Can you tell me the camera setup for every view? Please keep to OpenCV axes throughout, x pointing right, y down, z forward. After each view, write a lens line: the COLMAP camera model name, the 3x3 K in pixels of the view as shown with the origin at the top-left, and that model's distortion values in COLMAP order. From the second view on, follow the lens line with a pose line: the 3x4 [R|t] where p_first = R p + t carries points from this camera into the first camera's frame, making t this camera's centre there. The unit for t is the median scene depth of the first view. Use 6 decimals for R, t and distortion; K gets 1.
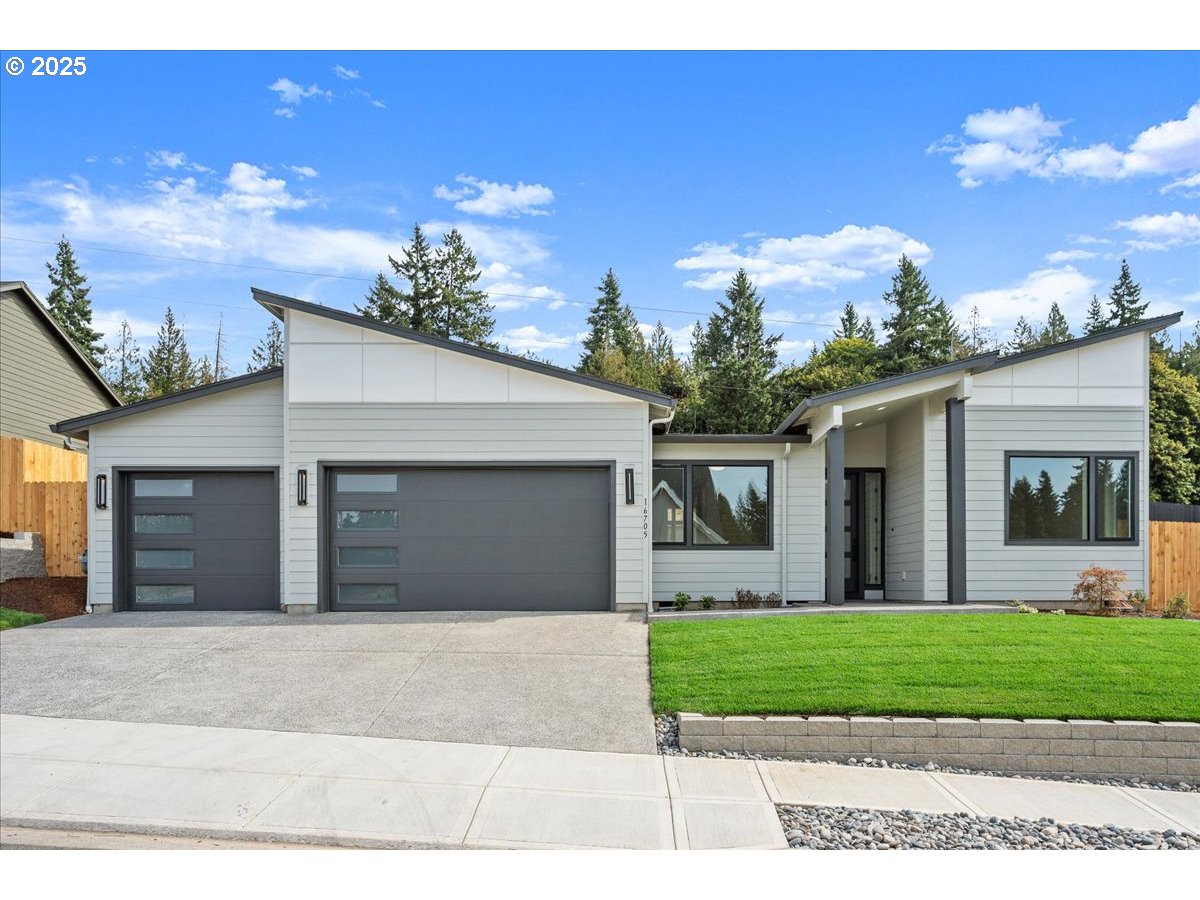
lens RADIAL K [[816.1, 0, 636.3], [0, 816.1, 558.3], [0, 0, 1]] dist [-0.002597, 0.001611]
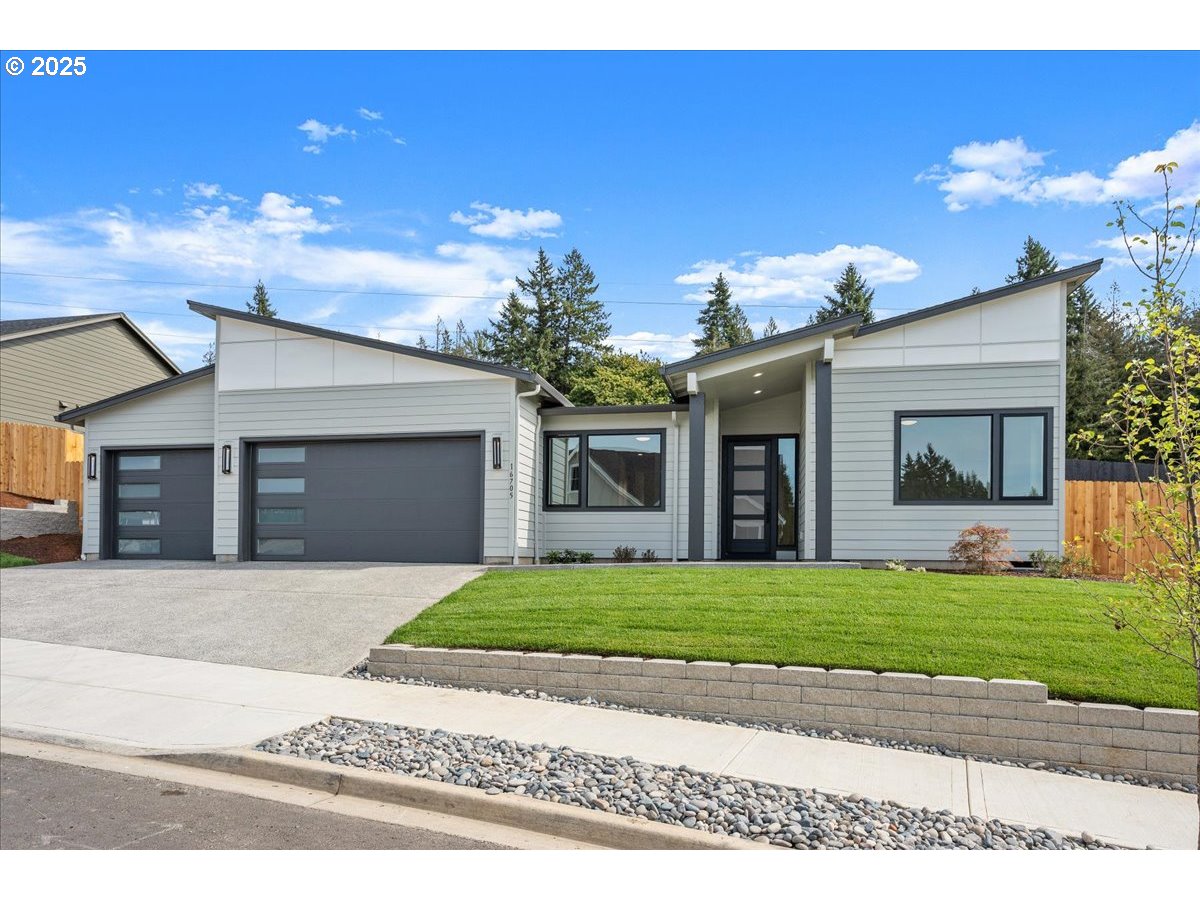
lens RADIAL K [[723.9, 0, 581.4], [0, 723.9, 518.0], [0, 0, 1]] dist [0.020385, 0.001157]
pose [[0.975986, -0.004101, -0.217794, 0.300629], [-0.000621, 0.999766, -0.021608, 0.021574], [0.217832, 0.021224, 0.975756, 0.044930]]
